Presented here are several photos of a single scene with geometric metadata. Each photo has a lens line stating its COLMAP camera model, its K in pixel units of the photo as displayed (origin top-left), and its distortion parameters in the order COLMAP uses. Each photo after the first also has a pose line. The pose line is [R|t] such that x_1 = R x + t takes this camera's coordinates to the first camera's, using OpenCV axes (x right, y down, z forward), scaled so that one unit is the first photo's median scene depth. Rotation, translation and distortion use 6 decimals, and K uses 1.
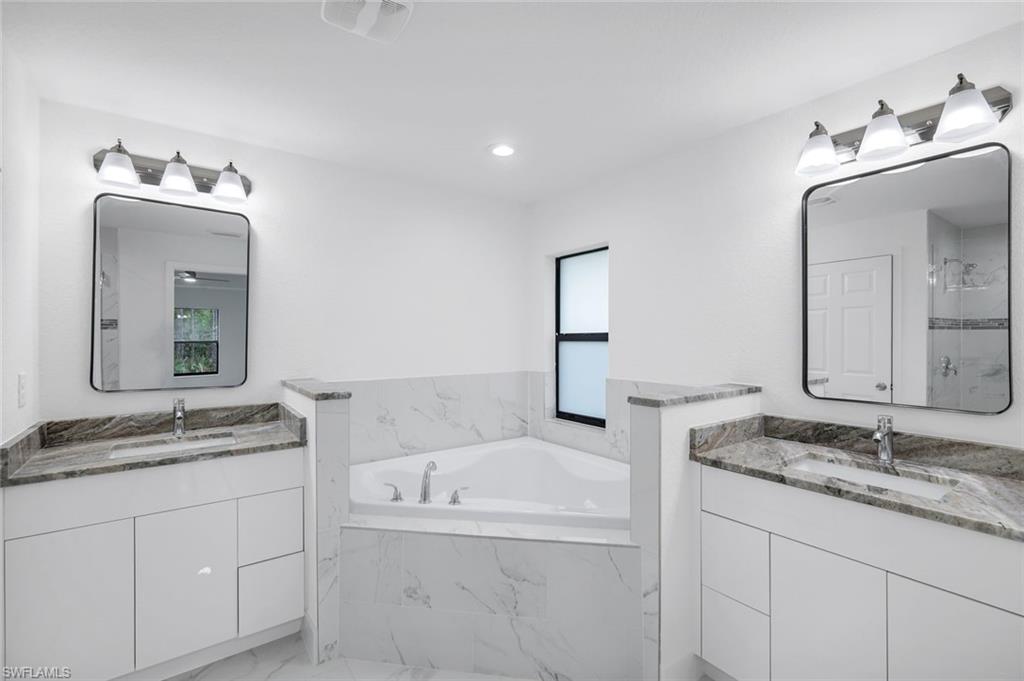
lens RADIAL K [[453.8, 0, 510.5], [0, 453.8, 339.2], [0, 0, 1]] dist [0.002044, 0.000239]
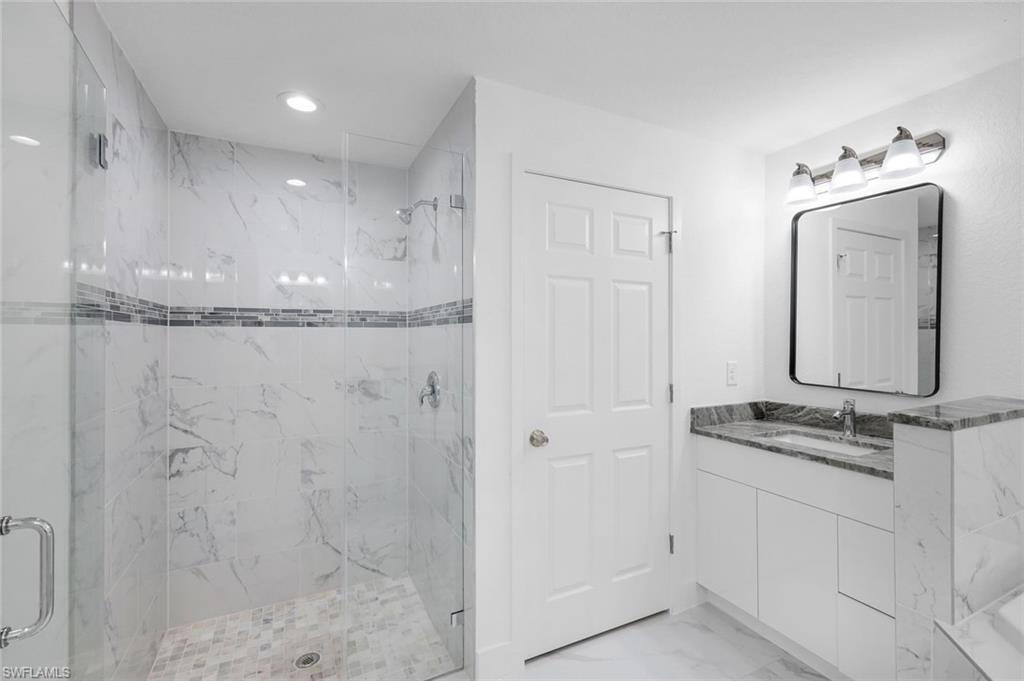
lens RADIAL K [[453.8, 0, 510.5], [0, 453.8, 339.2], [0, 0, 1]] dist [0.002044, 0.000239]
pose [[-0.205420, 0.002350, -0.978671, 0.397576], [-0.000363, 0.999997, 0.002477, -0.001111], [0.978674, 0.000864, -0.205418, 0.516543]]
